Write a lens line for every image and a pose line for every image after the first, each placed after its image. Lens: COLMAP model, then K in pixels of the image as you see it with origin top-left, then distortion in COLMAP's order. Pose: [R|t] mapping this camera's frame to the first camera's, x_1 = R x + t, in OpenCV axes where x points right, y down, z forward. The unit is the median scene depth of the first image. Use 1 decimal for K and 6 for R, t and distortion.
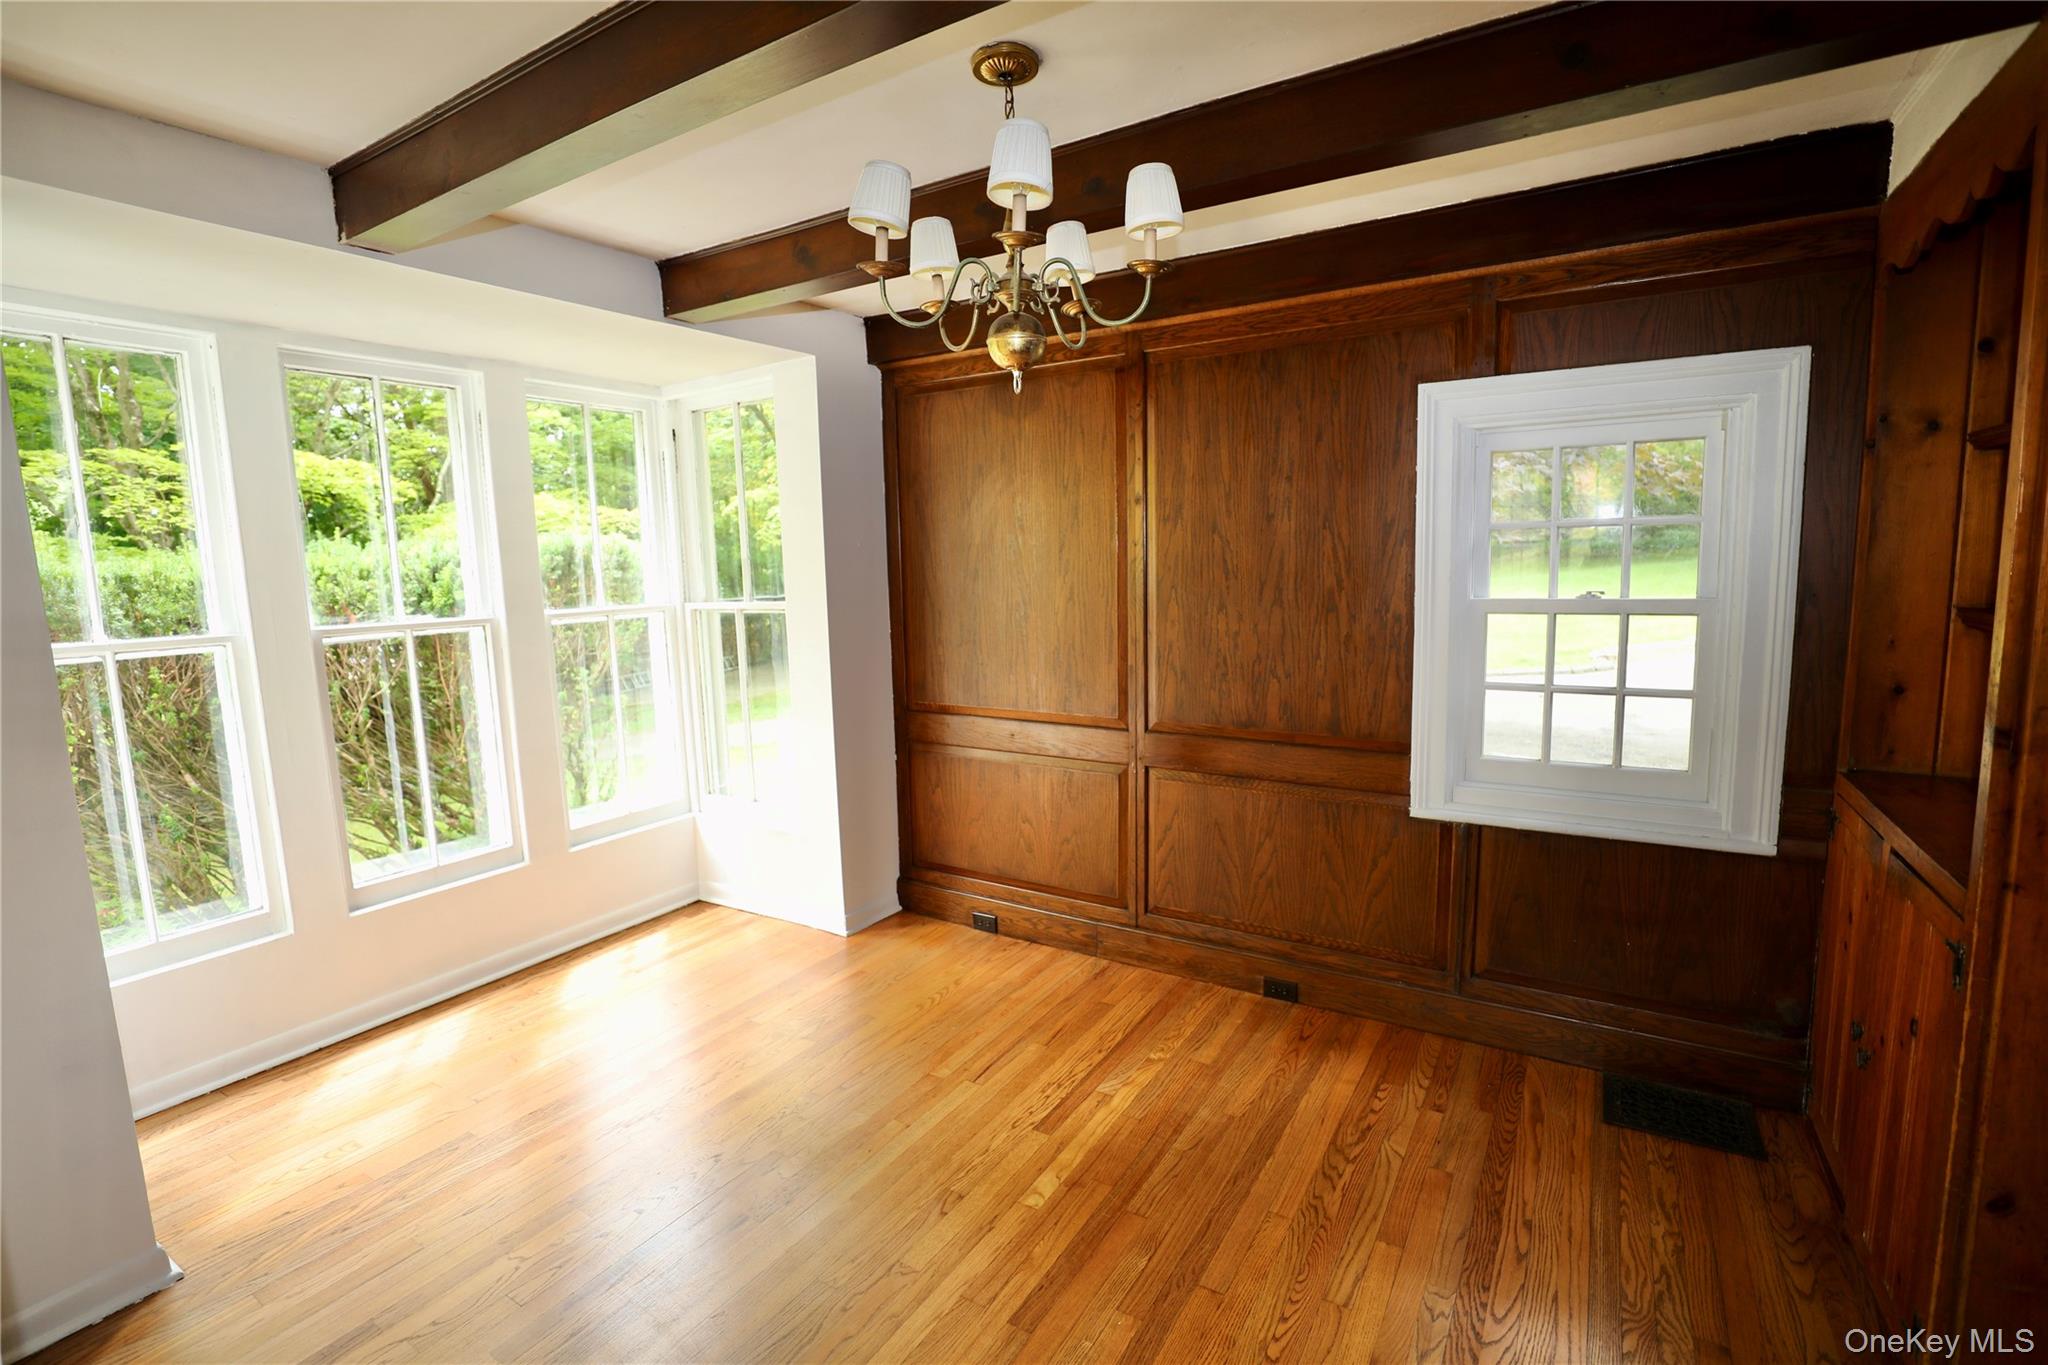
lens RADIAL K [[937.8, 0, 1038.4], [0, 937.8, 674.1], [0, 0, 1]] dist [-0.036488, 0.007290]
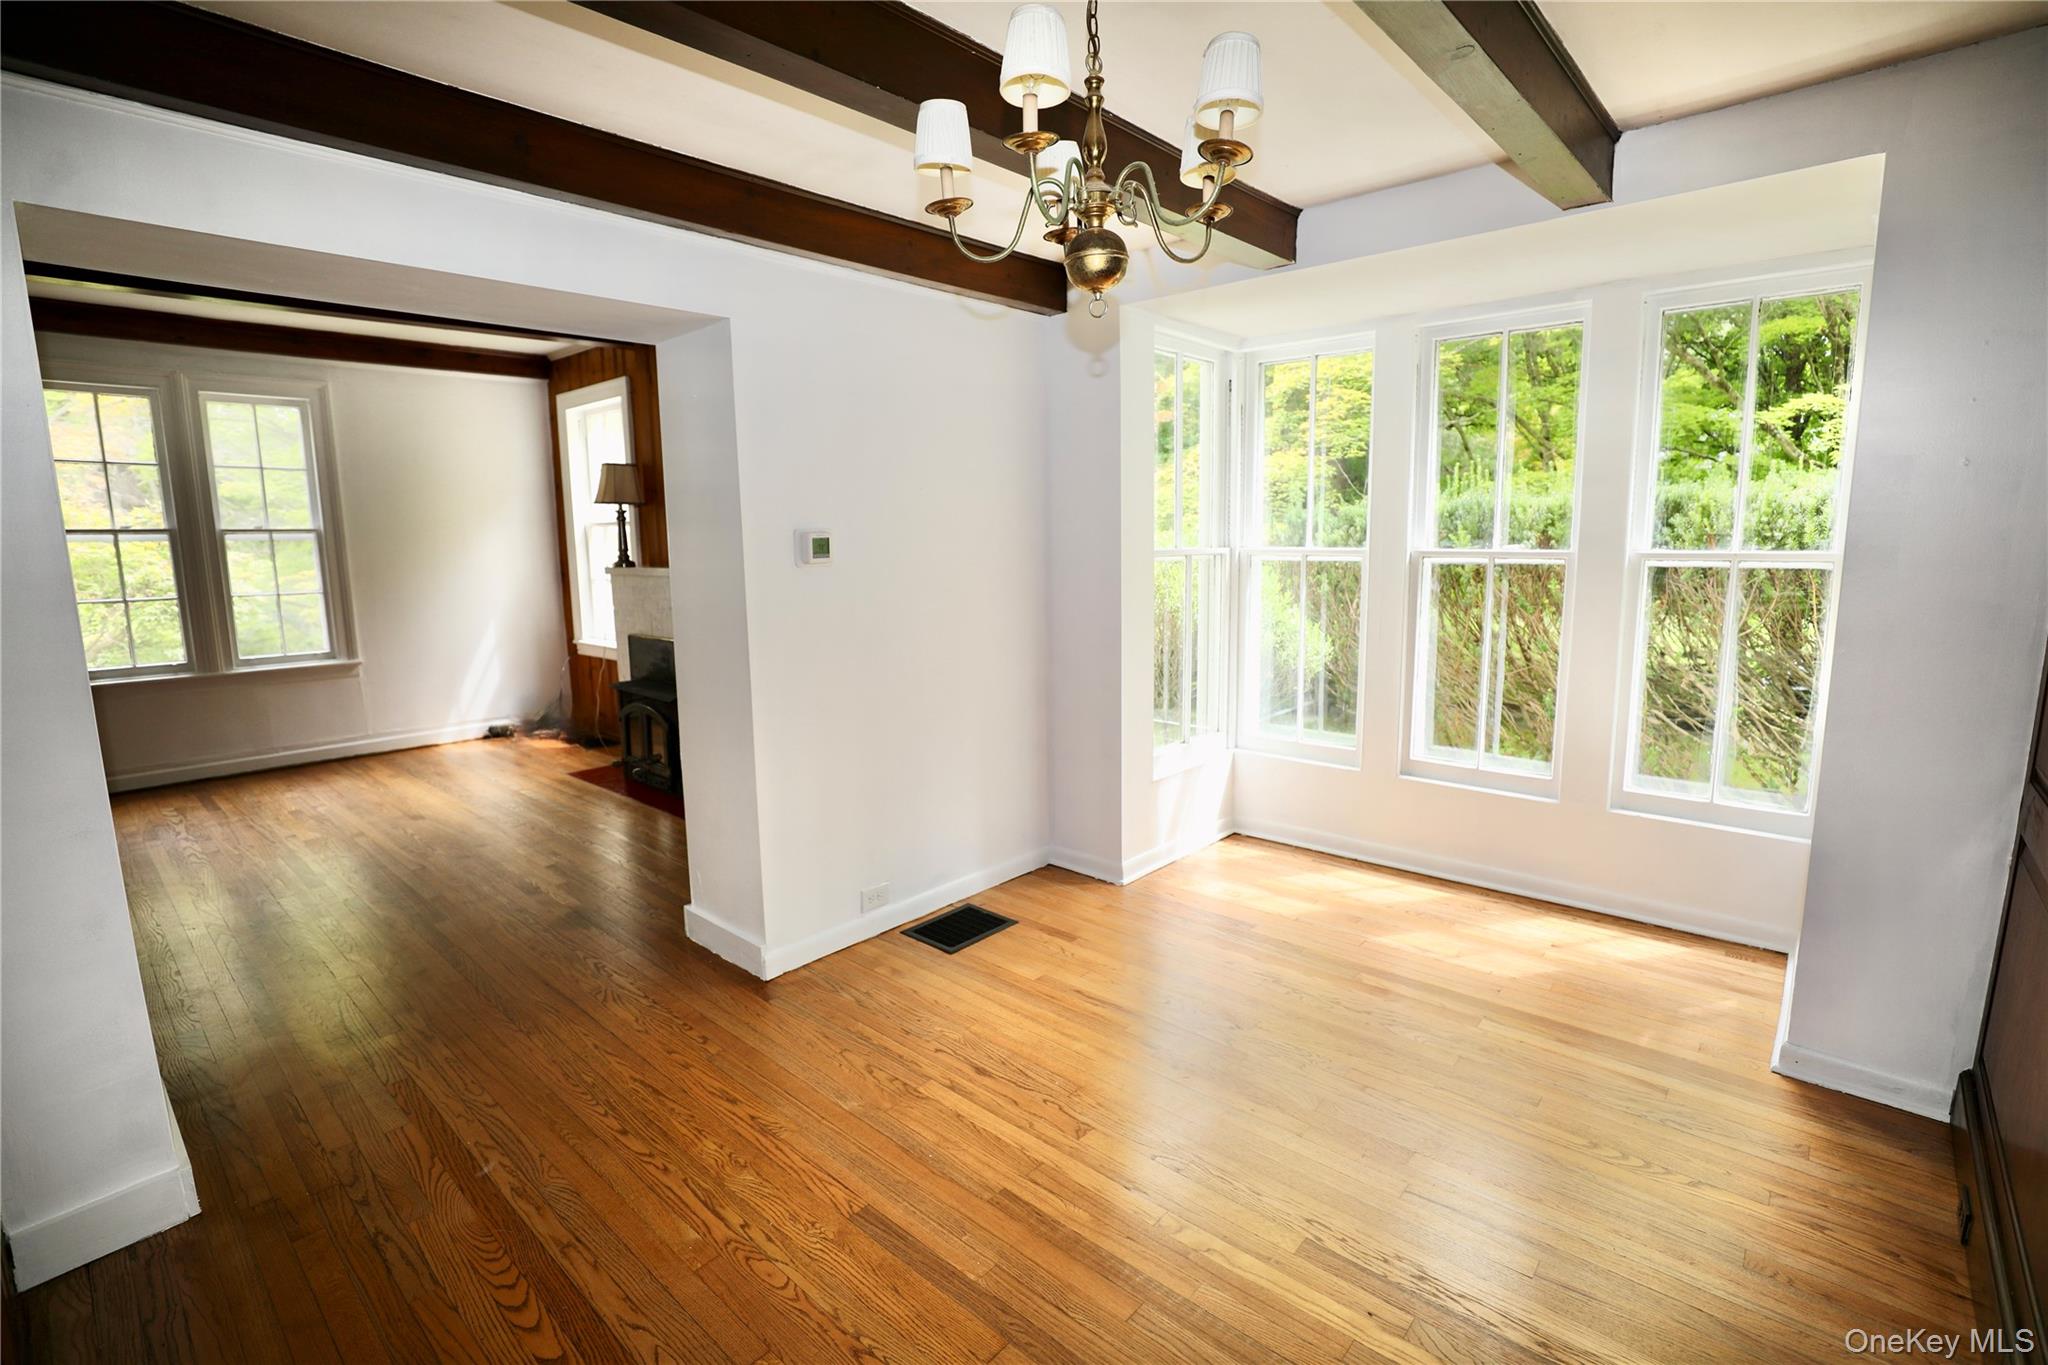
lens RADIAL K [[937.8, 0, 1023.2], [0, 937.8, 674.3], [0, 0, 1]] dist [-0.036488, 0.007290]
pose [[-0.183598, 0.179593, -0.966457, 0.540435], [-0.099258, 0.974757, 0.199991, -0.077881], [0.977977, 0.132647, -0.161137, 0.642881]]
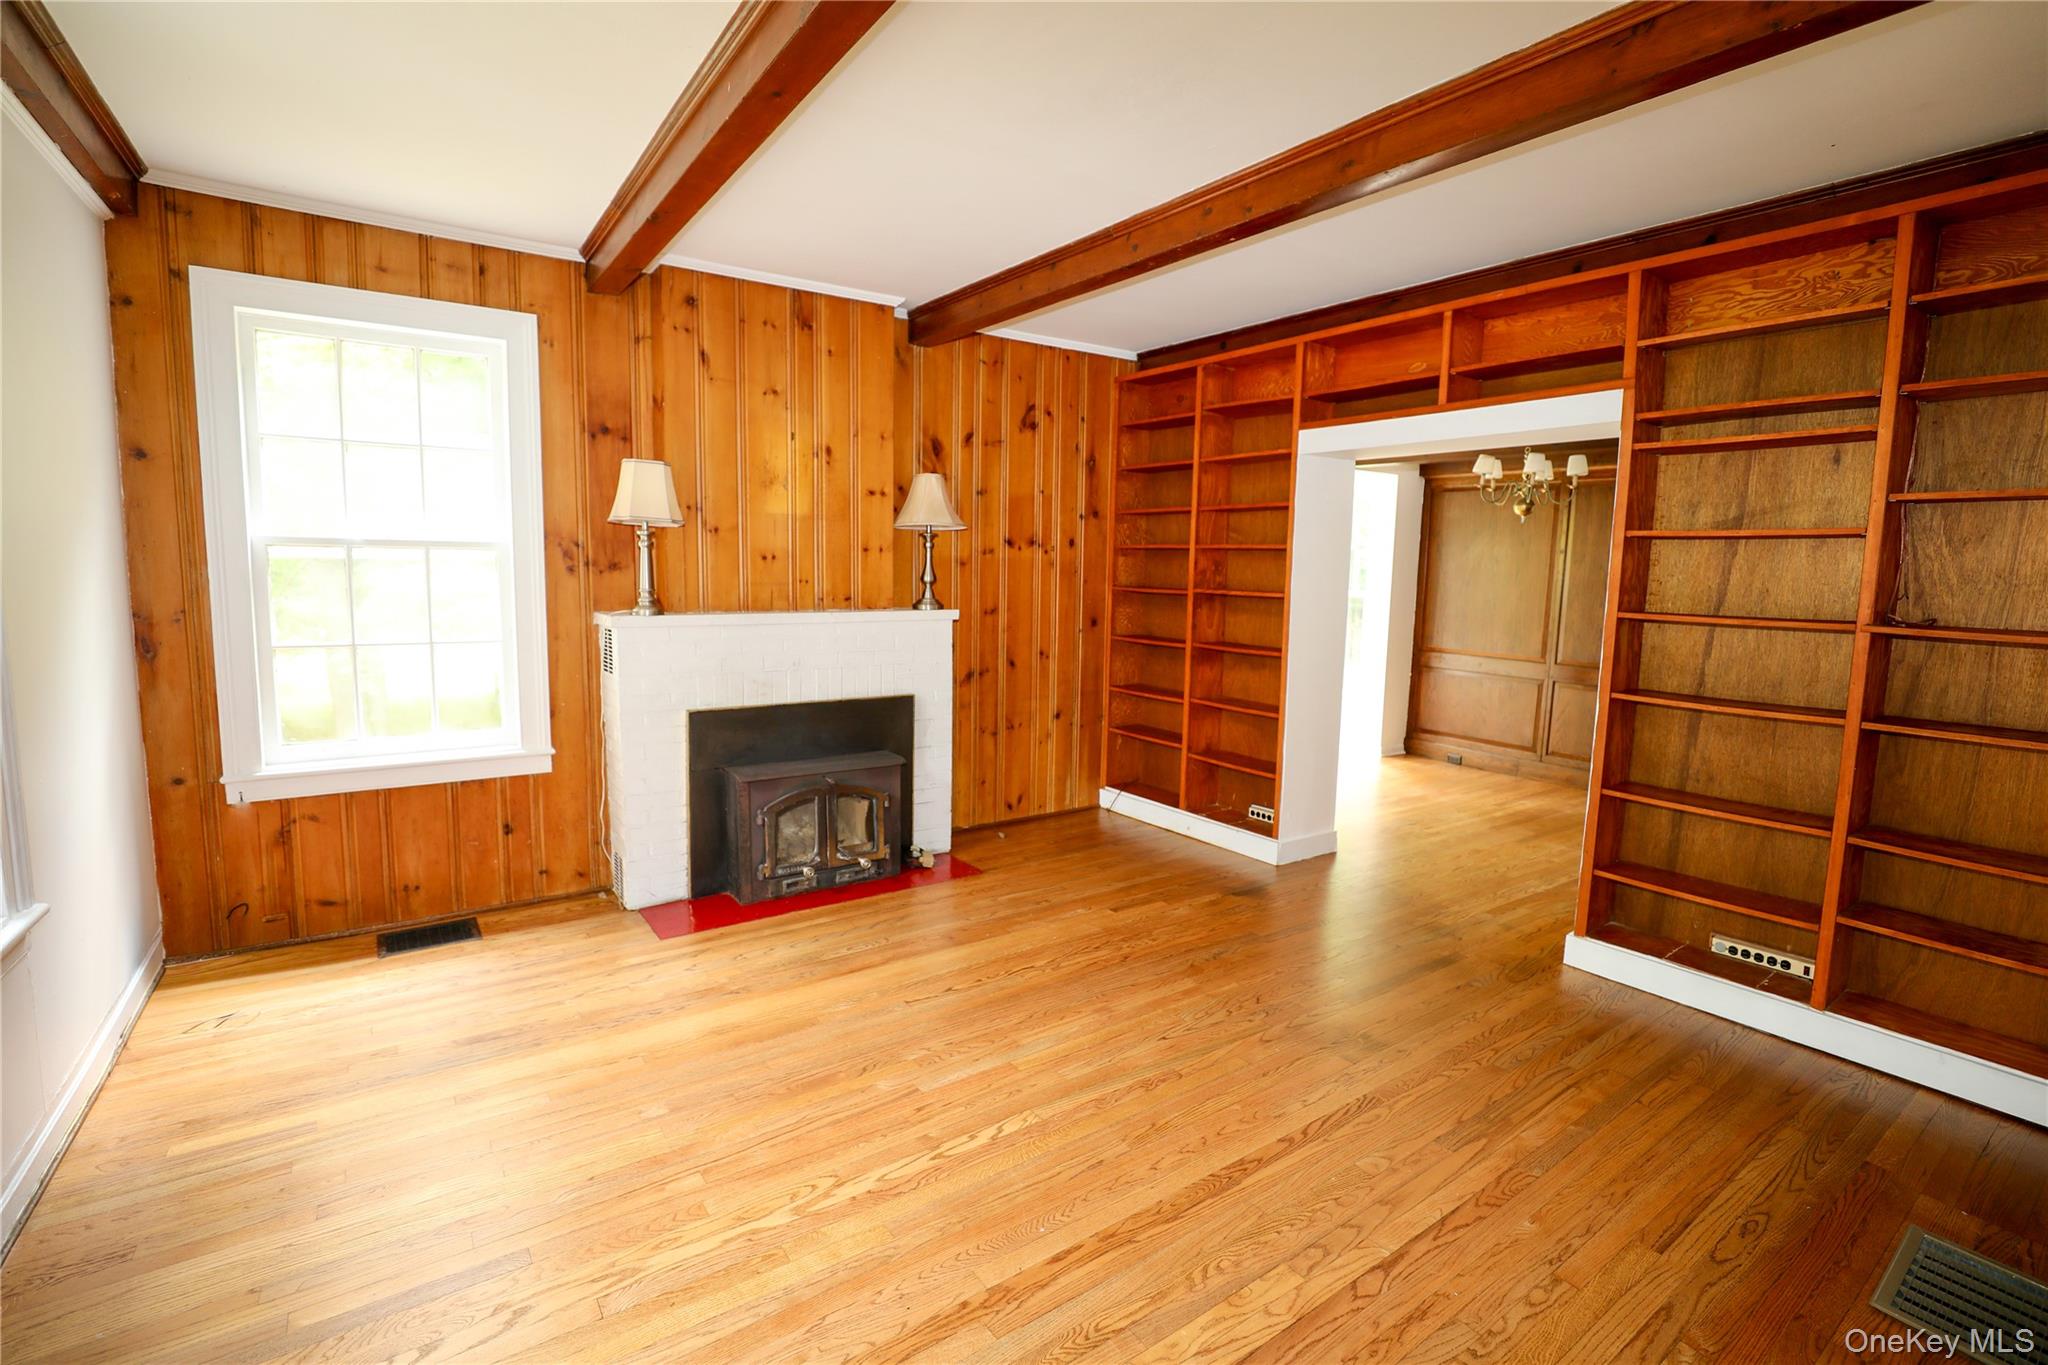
lens RADIAL K [[937.8, 0, 1034.2], [0, 937.8, 668.8], [0, 0, 1]] dist [-0.036488, 0.007290]
pose [[0.918193, 0.089997, -0.385774, -0.154052], [-0.094318, 0.995512, 0.007752, 0.169521], [0.384740, 0.029268, 0.922561, -1.360429]]
